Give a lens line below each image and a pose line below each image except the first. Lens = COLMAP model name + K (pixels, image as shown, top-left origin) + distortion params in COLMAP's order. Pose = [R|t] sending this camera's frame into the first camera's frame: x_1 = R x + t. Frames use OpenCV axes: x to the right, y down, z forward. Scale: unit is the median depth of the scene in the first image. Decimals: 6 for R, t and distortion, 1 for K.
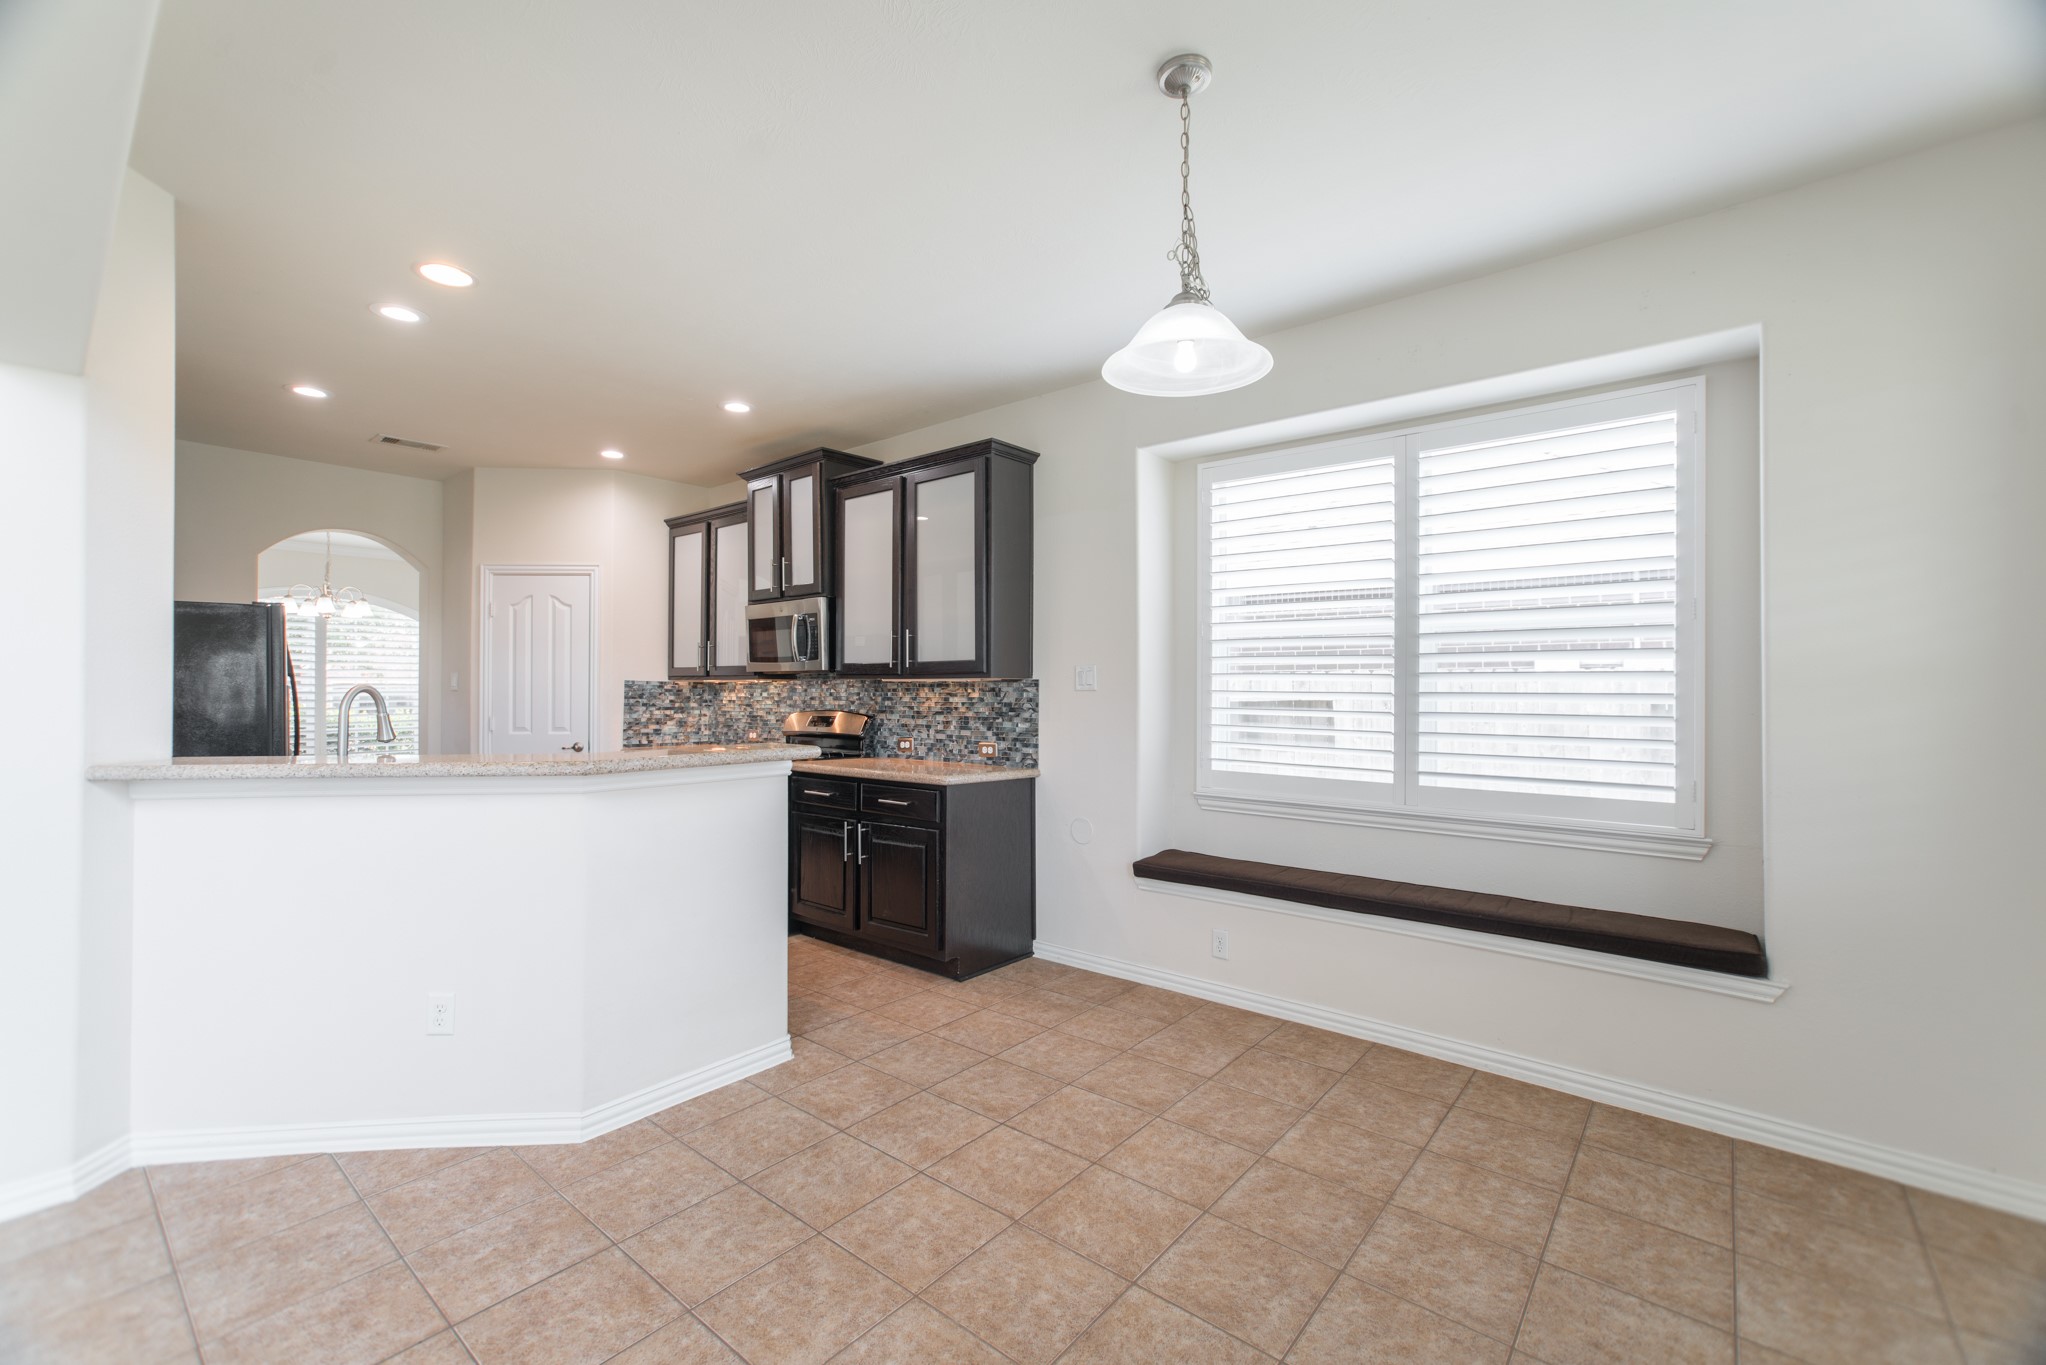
lens RADIAL K [[878.0, 0, 1012.5], [0, 878.0, 679.0], [0, 0, 1]] dist [-0.026133, 0.018023]
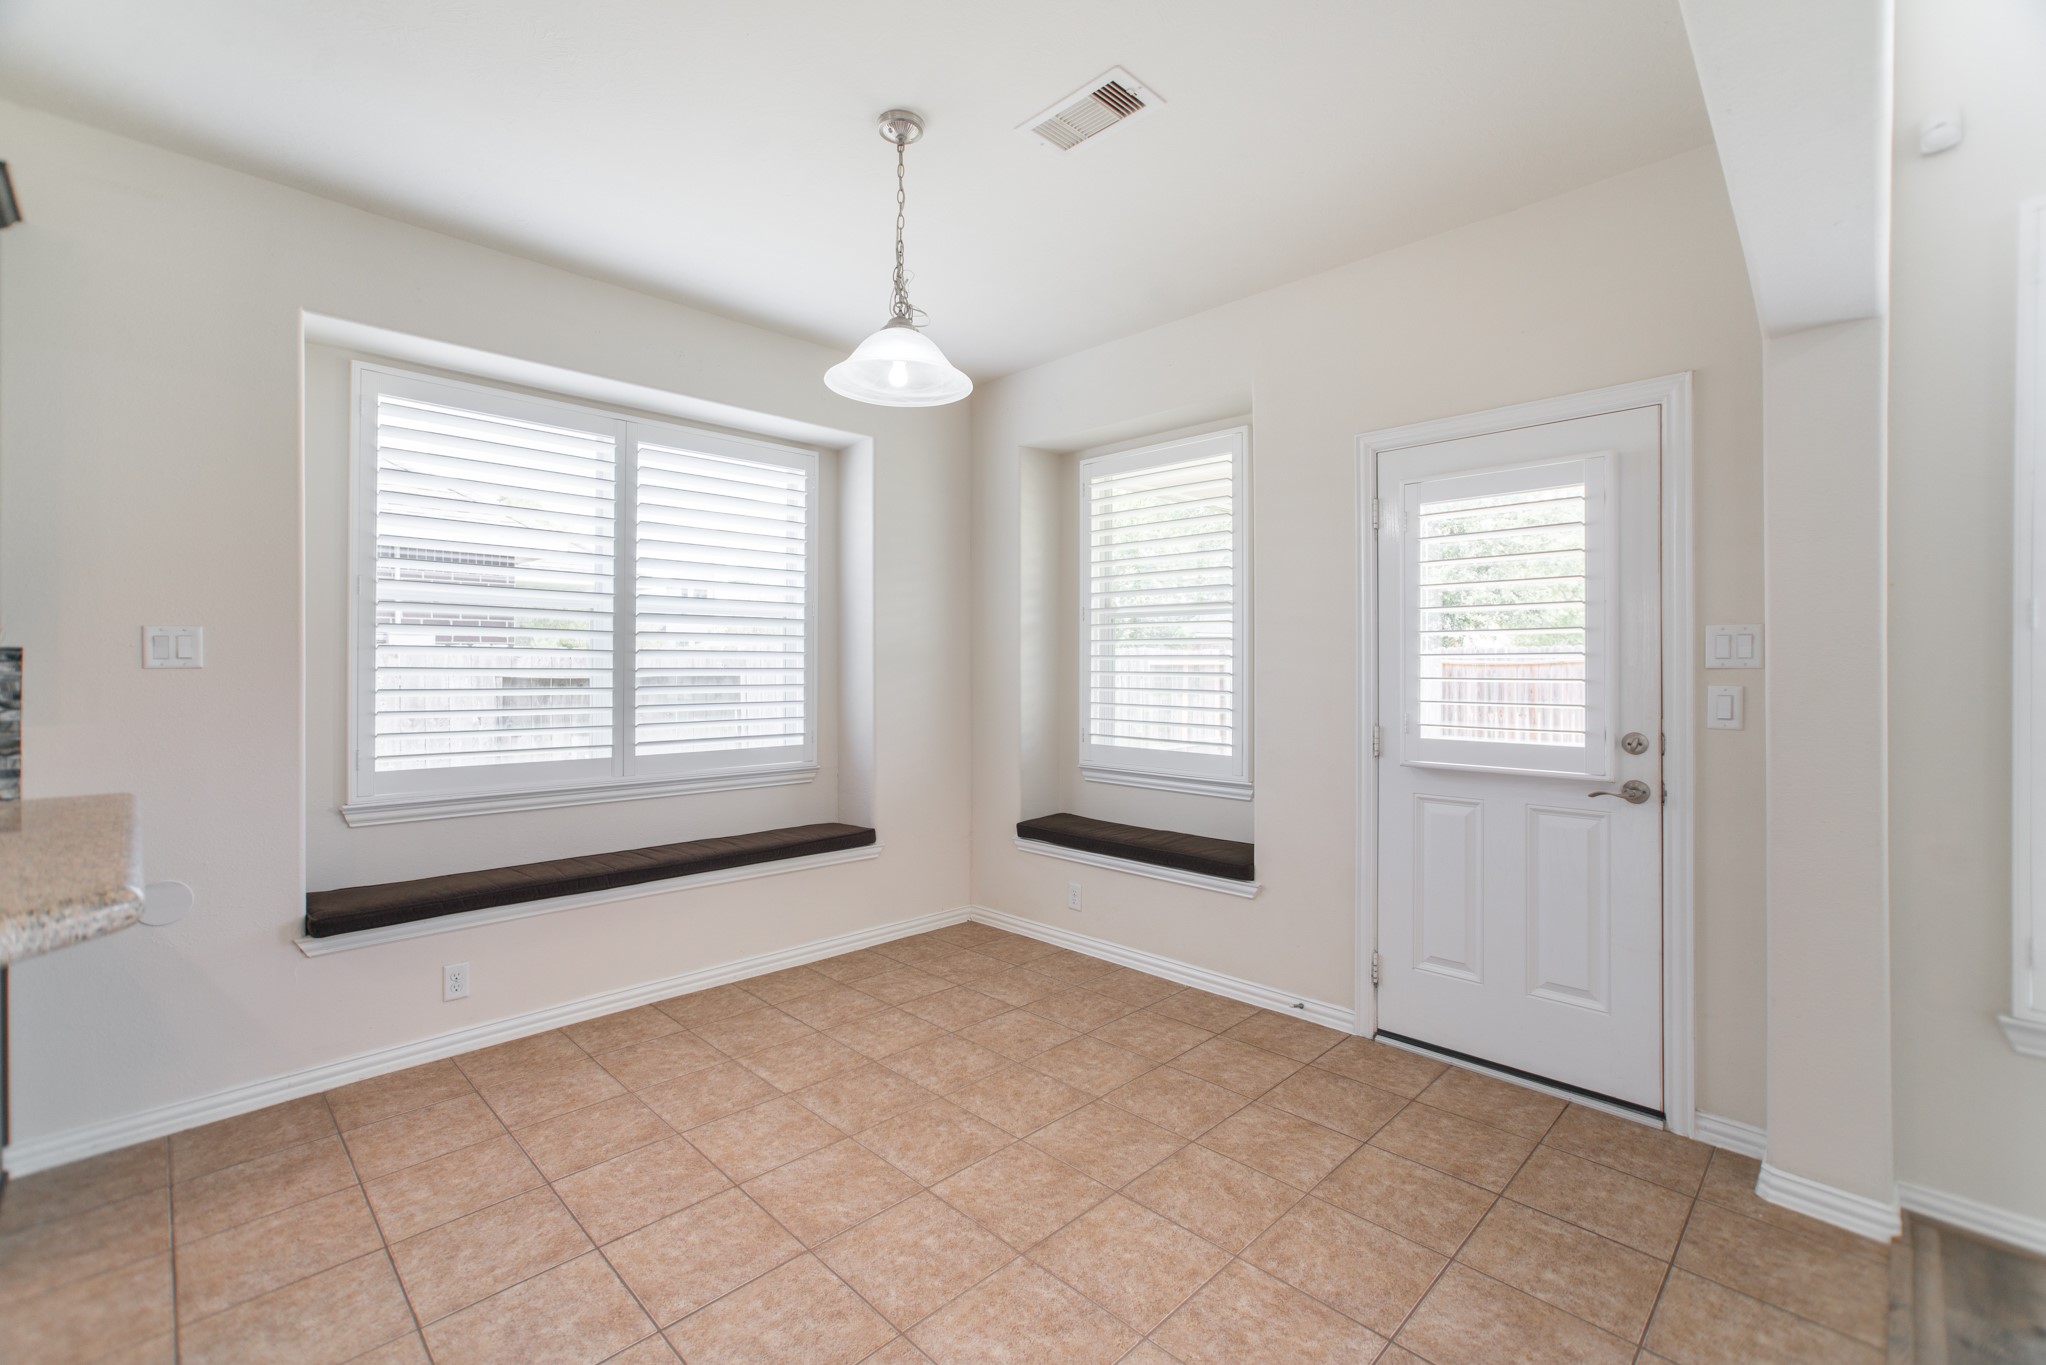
lens RADIAL K [[878.0, 0, 1010.8], [0, 878.0, 654.8], [0, 0, 1]] dist [-0.026133, 0.018023]
pose [[0.089134, 0.010513, 0.995964, -0.421056], [-0.010932, 0.999894, -0.009576, 0.003337], [-0.995960, -0.010035, 0.089239, 0.340368]]
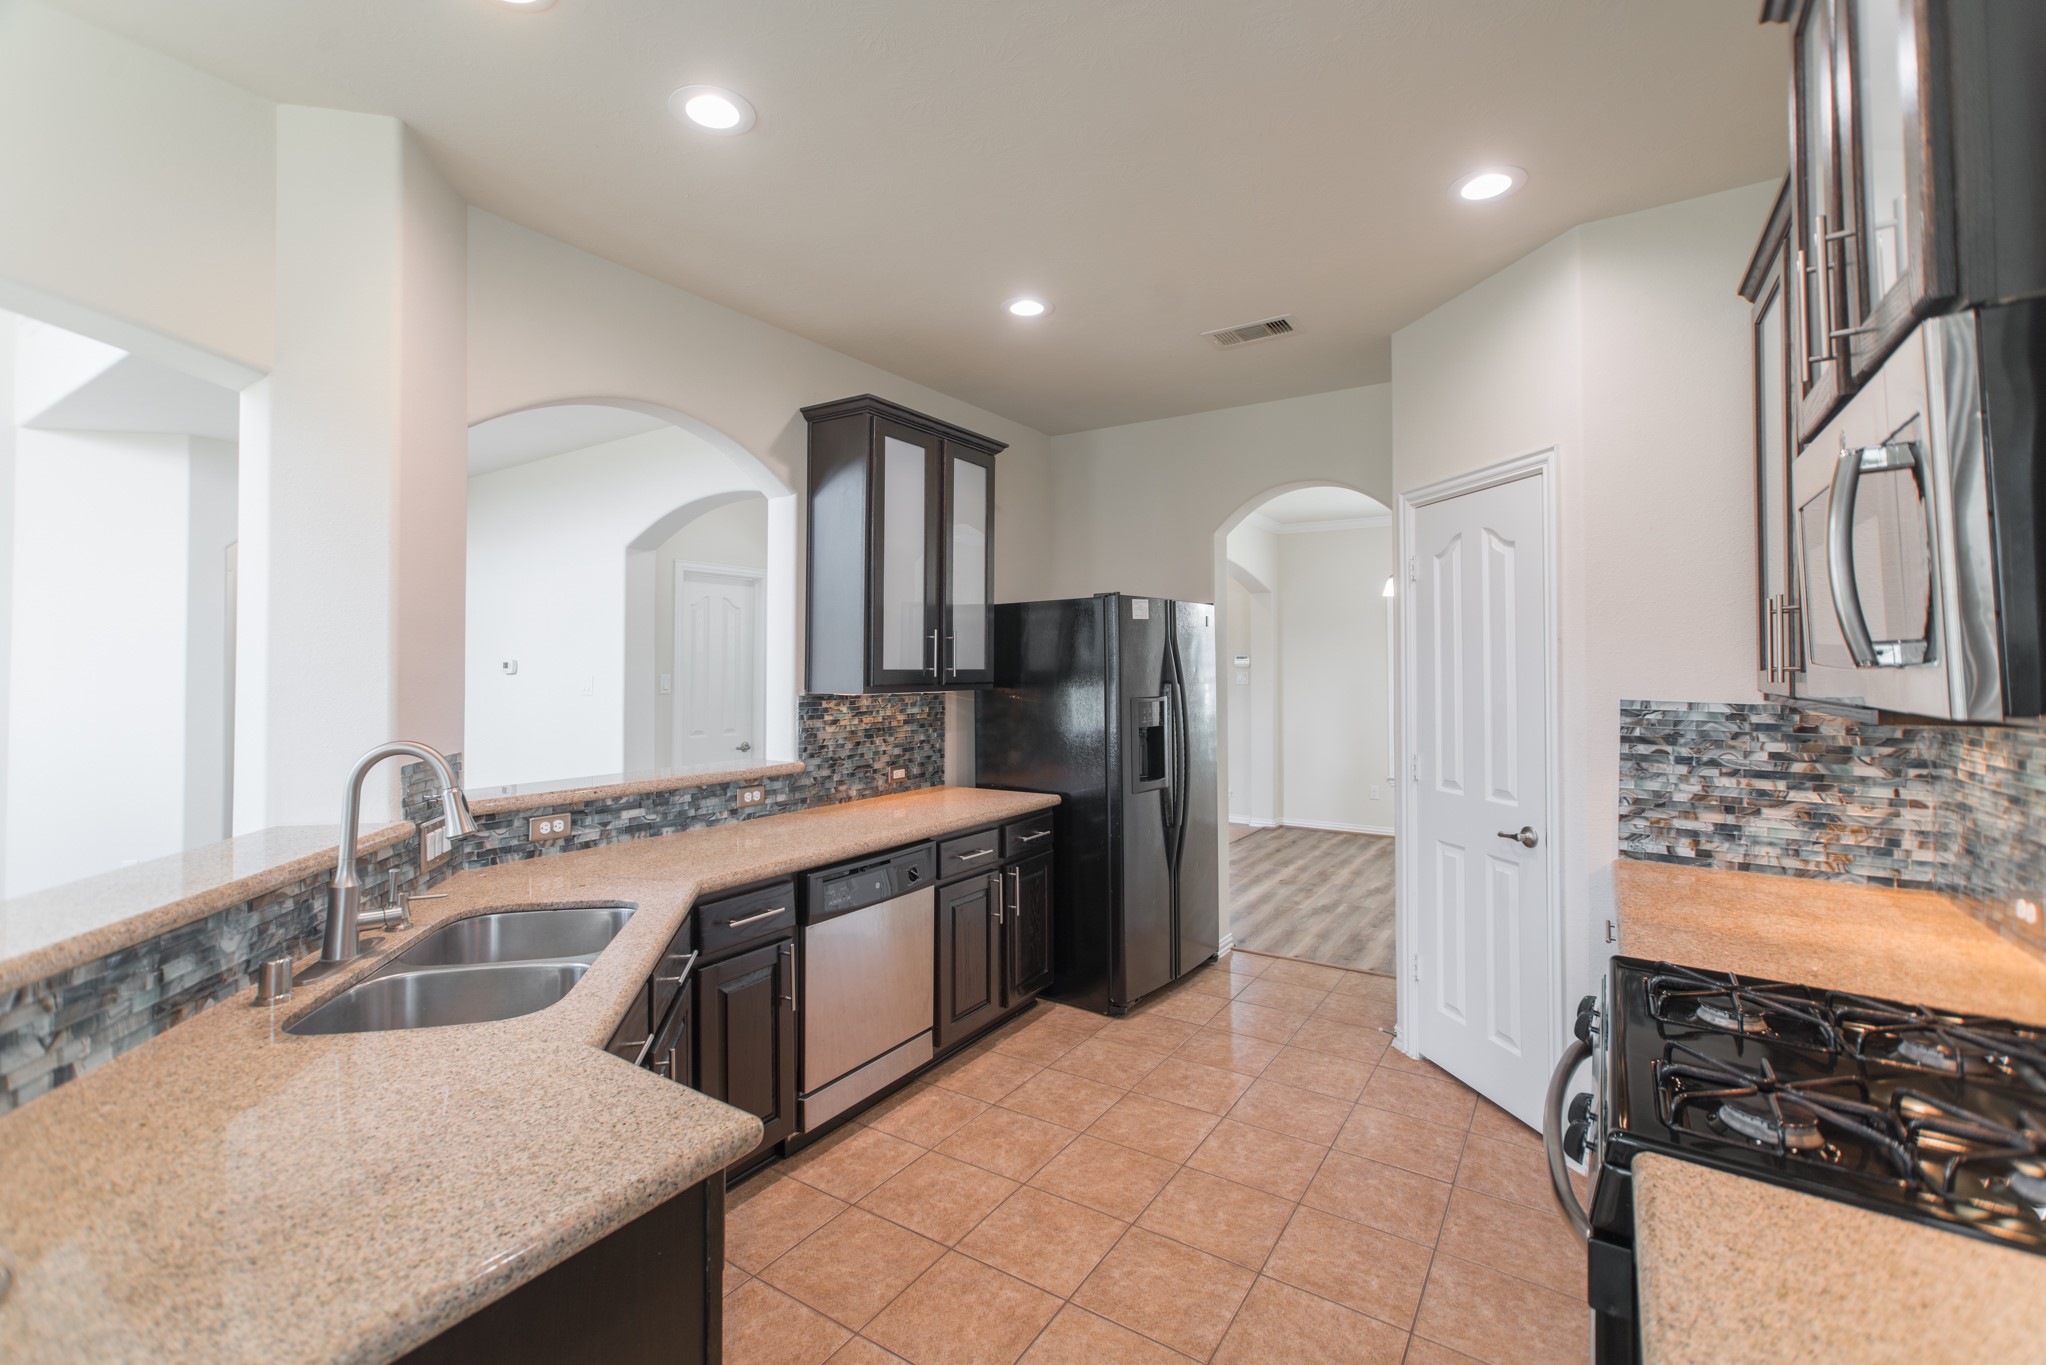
lens RADIAL K [[878.0, 0, 1011.0], [0, 878.0, 636.7], [0, 0, 1]] dist [-0.026133, 0.018023]
pose [[0.110181, -0.032701, -0.993373, -0.059683], [0.009085, 0.999450, -0.031893, -0.024317], [0.993870, -0.005511, 0.110418, 0.832160]]
